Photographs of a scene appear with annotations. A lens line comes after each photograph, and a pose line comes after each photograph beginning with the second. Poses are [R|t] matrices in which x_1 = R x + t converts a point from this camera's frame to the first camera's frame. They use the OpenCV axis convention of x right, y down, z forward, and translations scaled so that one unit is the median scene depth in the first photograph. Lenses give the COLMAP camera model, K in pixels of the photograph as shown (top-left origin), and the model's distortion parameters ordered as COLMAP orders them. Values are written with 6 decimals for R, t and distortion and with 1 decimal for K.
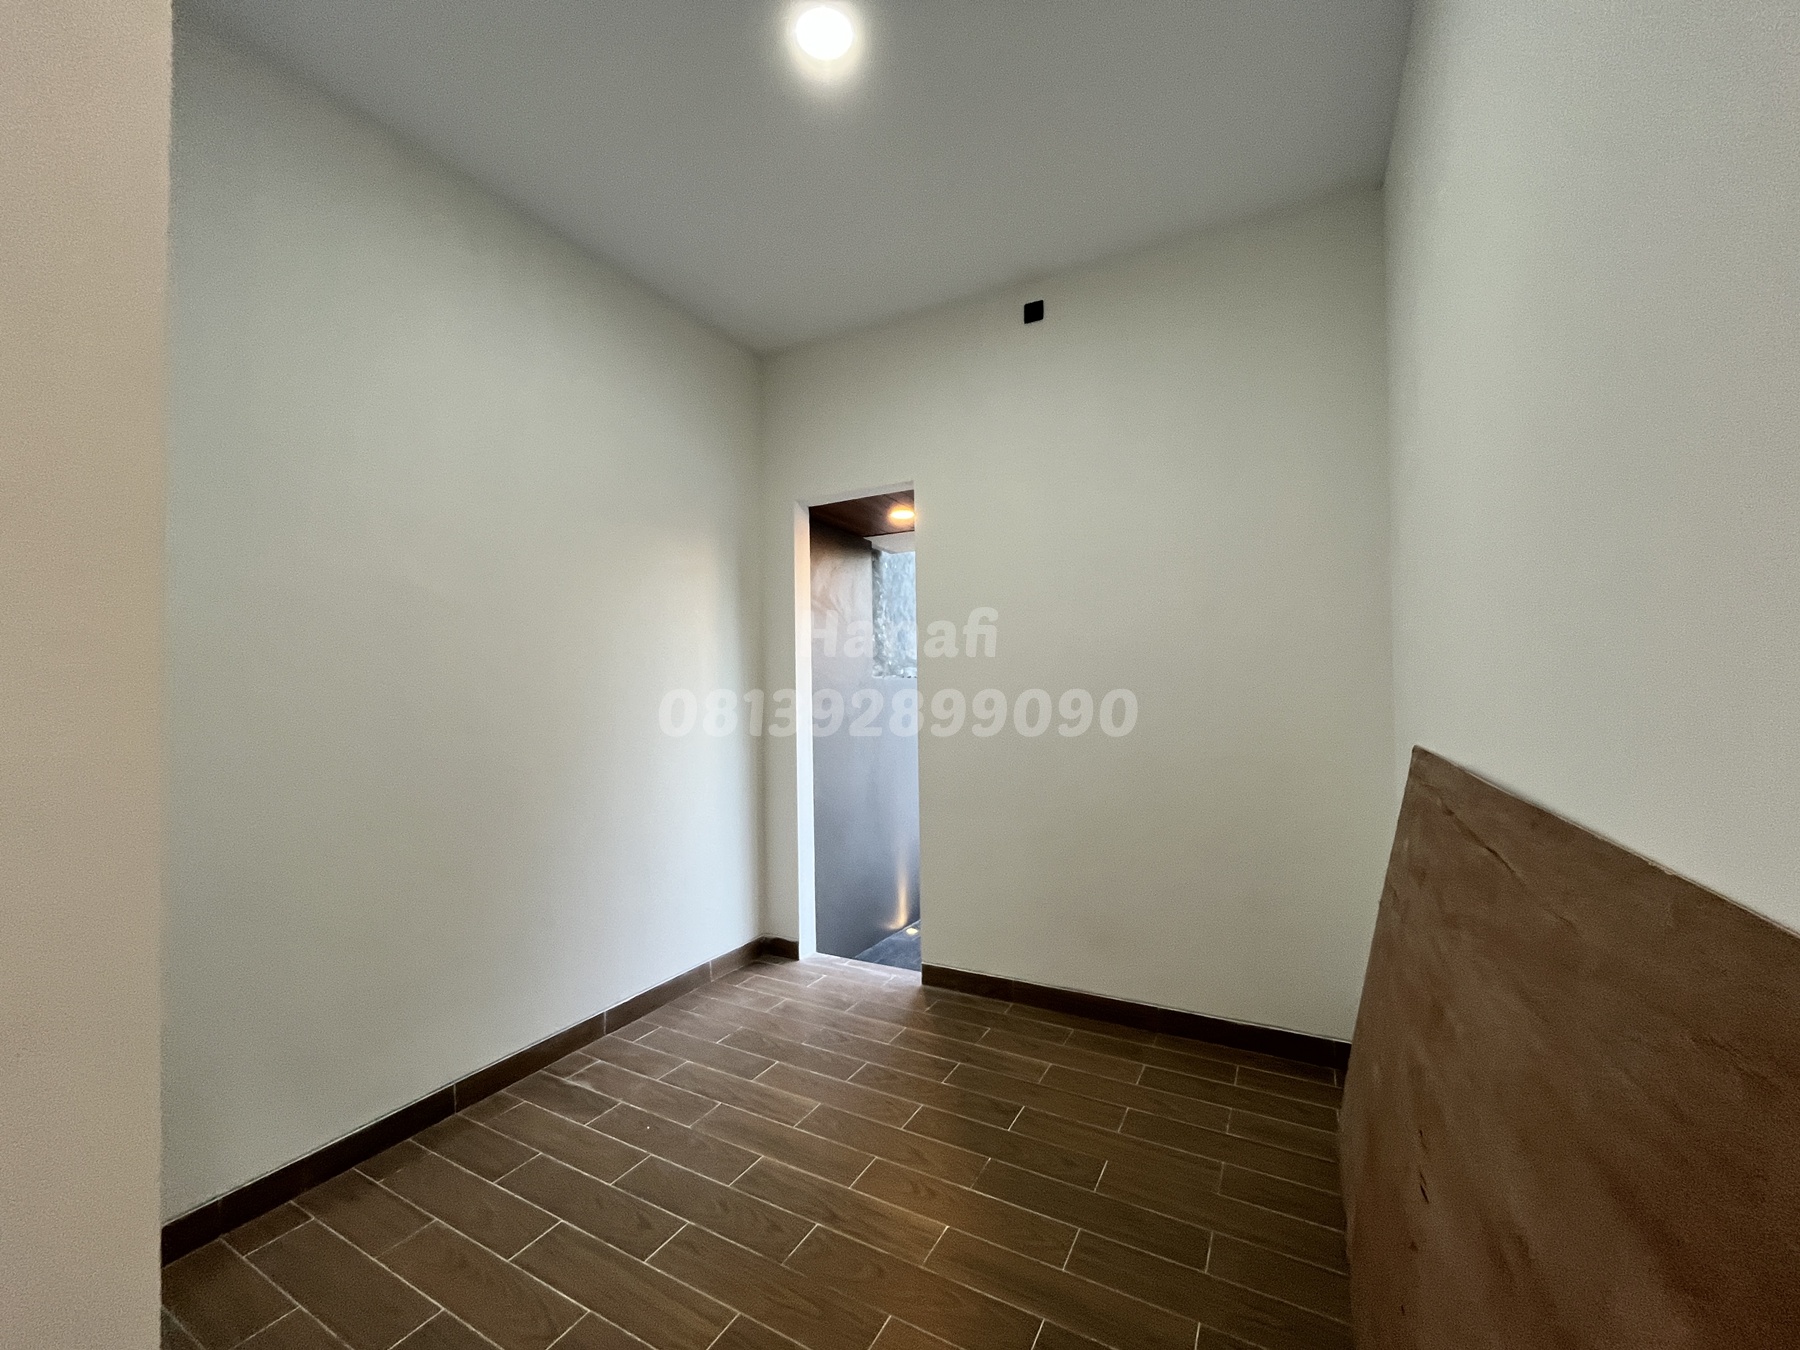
lens RADIAL K [[729.9, 0, 895.5], [0, 729.9, 673.9], [0, 0, 1]] dist [-0.003112, 0.000329]
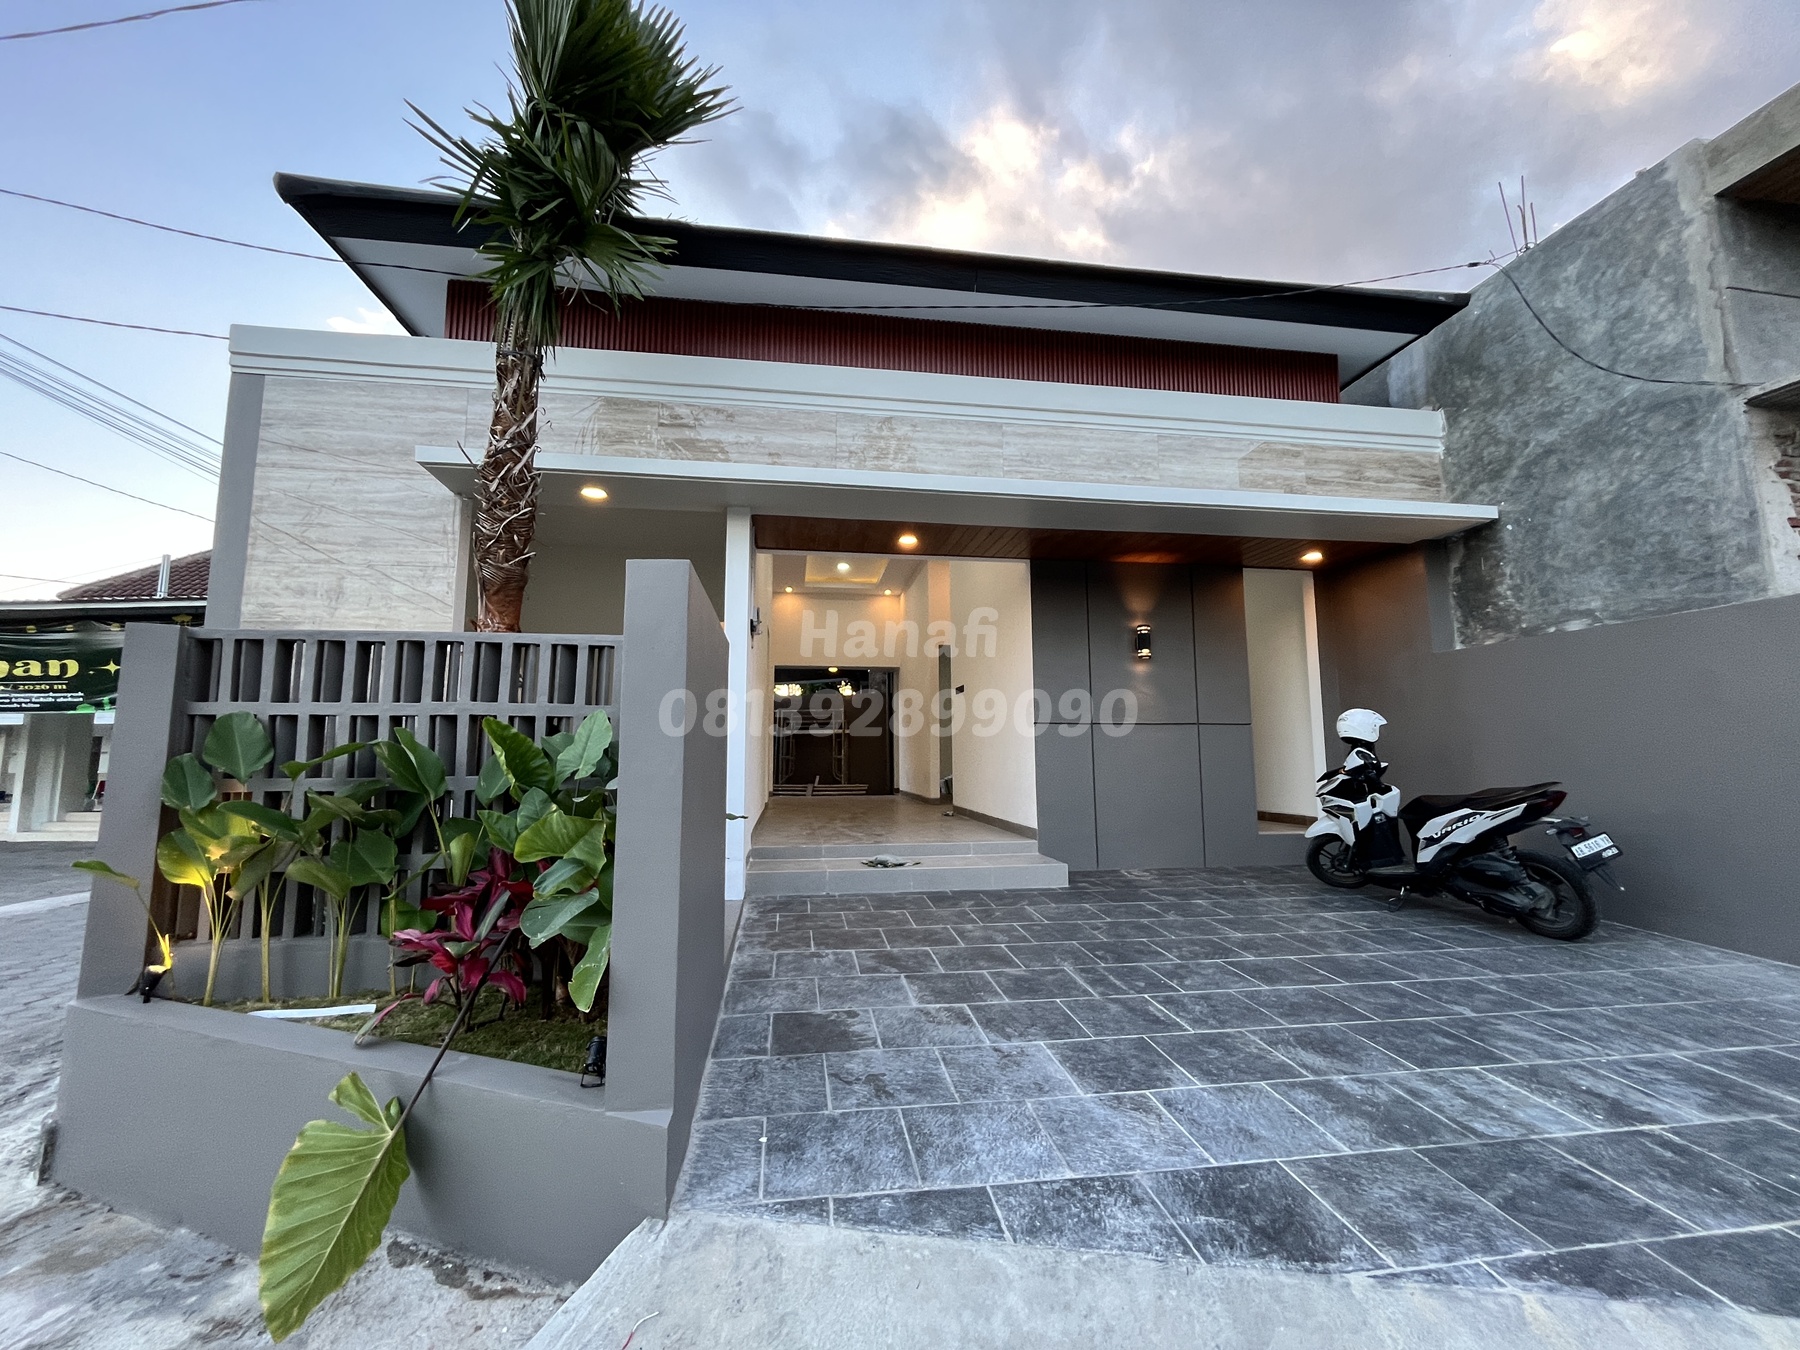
lens RADIAL K [[729.9, 0, 895.5], [0, 729.9, 673.9], [0, 0, 1]] dist [-0.003112, 0.000329]
pose [[-0.801016, -0.050463, -0.596512, 1.234173], [0.016402, 0.994217, -0.106133, 0.137523], [0.598418, -0.094798, -0.795556, 1.275970]]
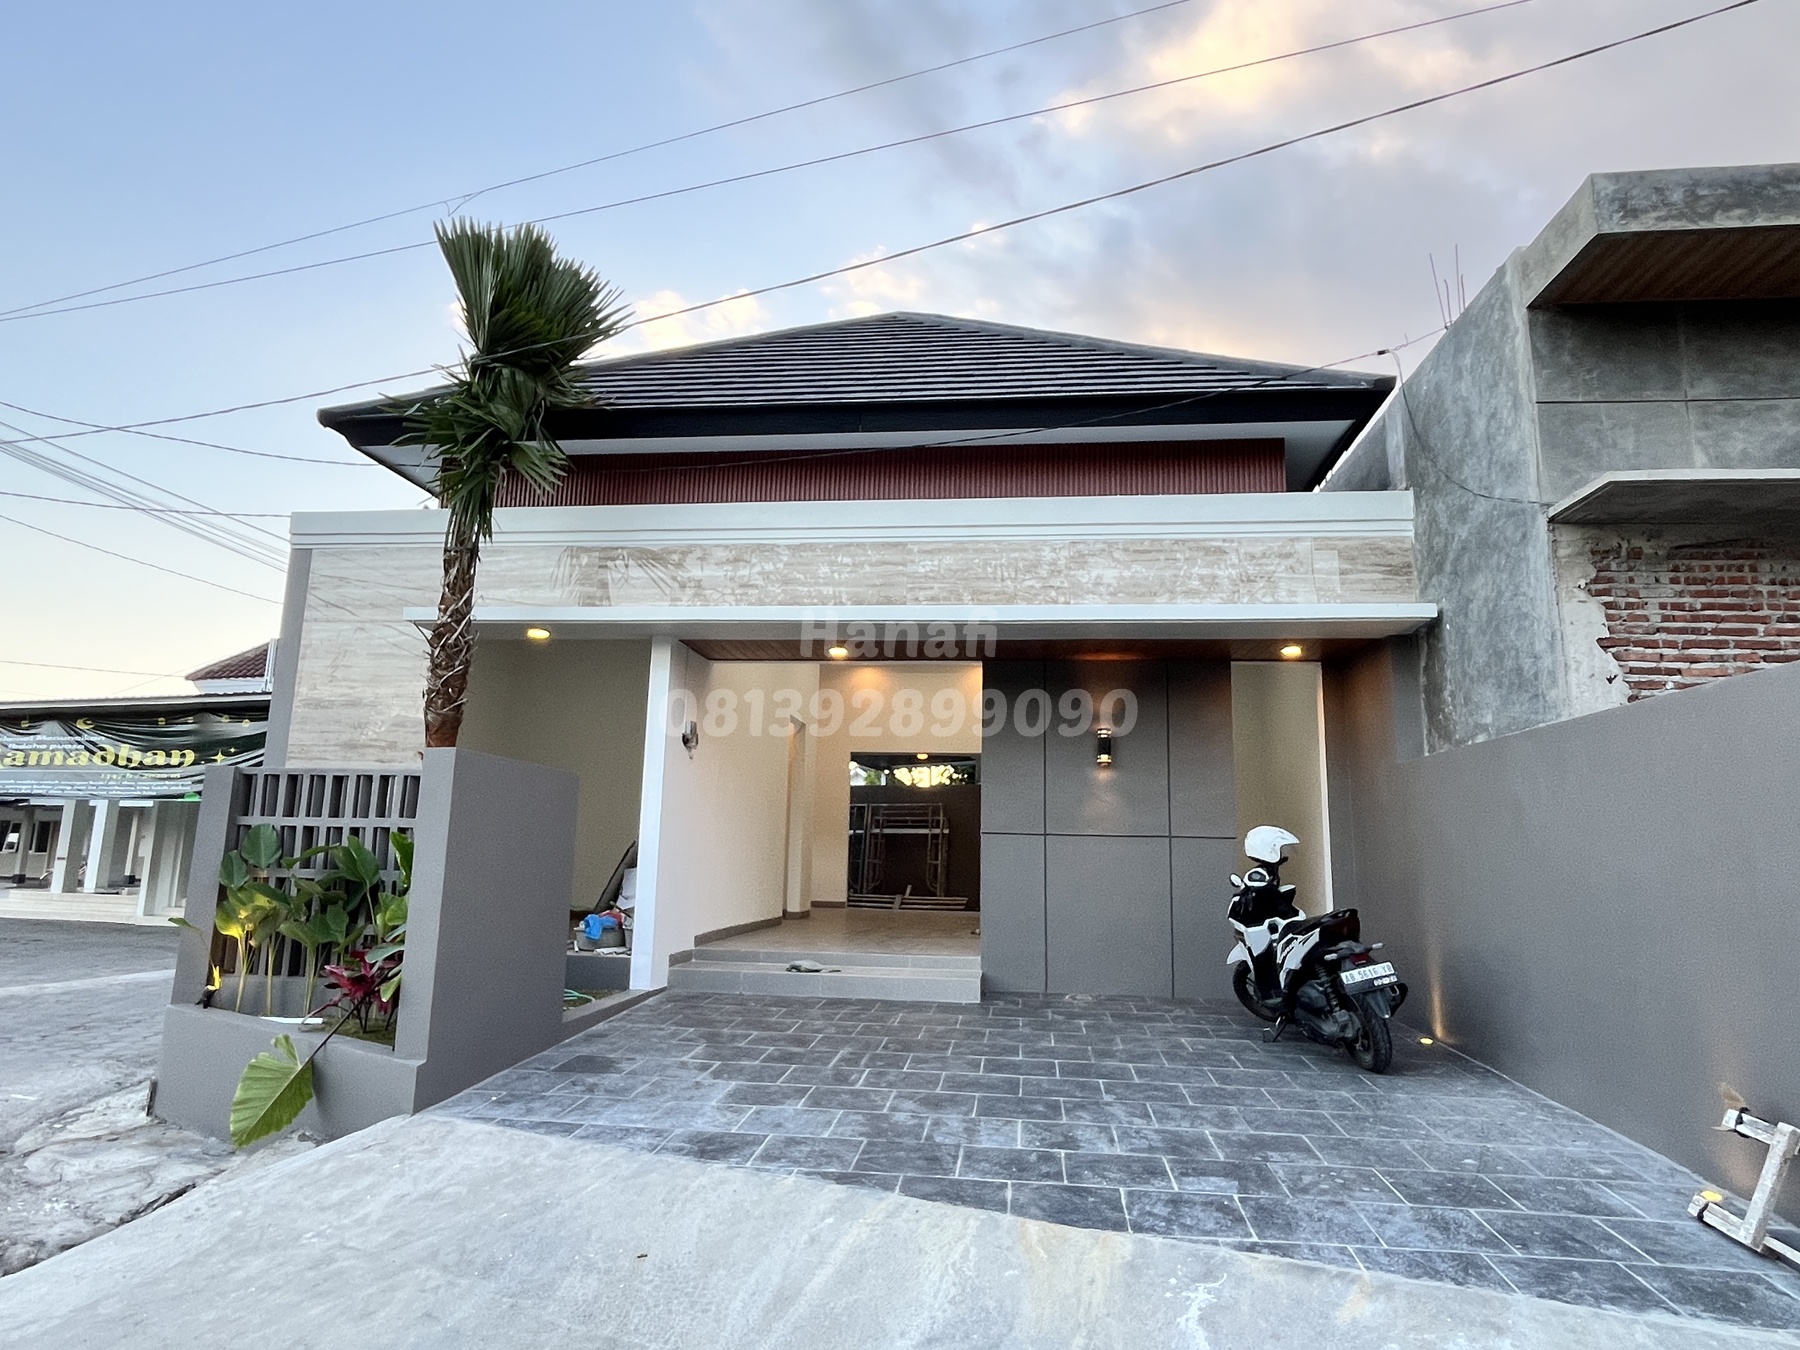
lens RADIAL K [[1048.9, 0, 896.8], [0, 1048.9, 671.2], [0, 0, 1]] dist [-0.003113, -0.000120]
pose [[-0.928049, -0.071139, -0.365602, 1.082335], [-0.007584, 0.984996, -0.172411, 0.129219], [0.372382, -0.157233, -0.914663, 1.923818]]
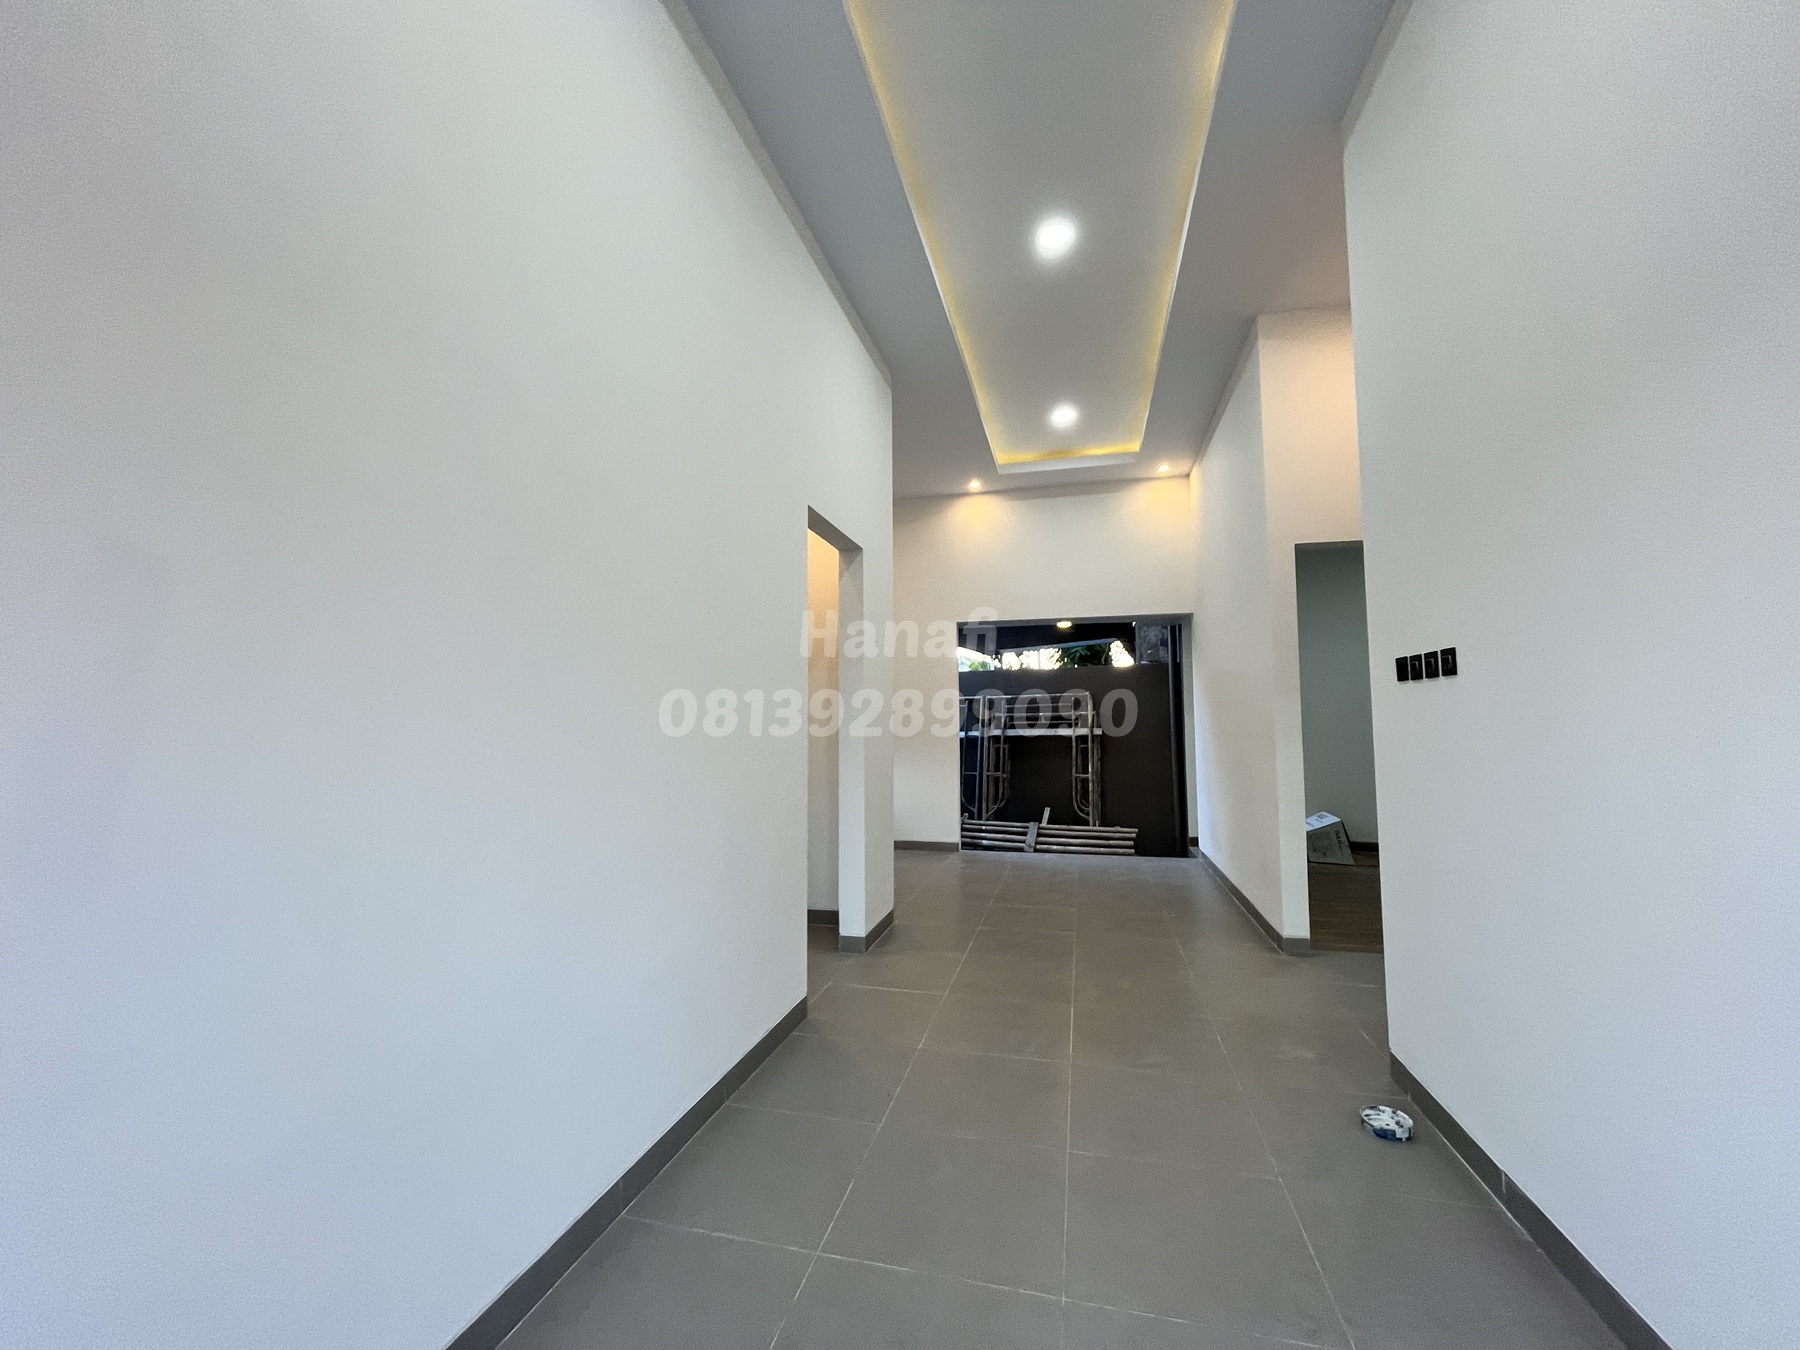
lens RADIAL K [[729.9, 0, 895.5], [0, 729.9, 673.9], [0, 0, 1]] dist [-0.003112, 0.000329]
pose [[-0.968014, 0.006718, -0.250806, 0.545746], [0.023801, 0.997592, -0.065144, 0.025152], [0.249764, -0.069030, -0.965843, 0.378644]]
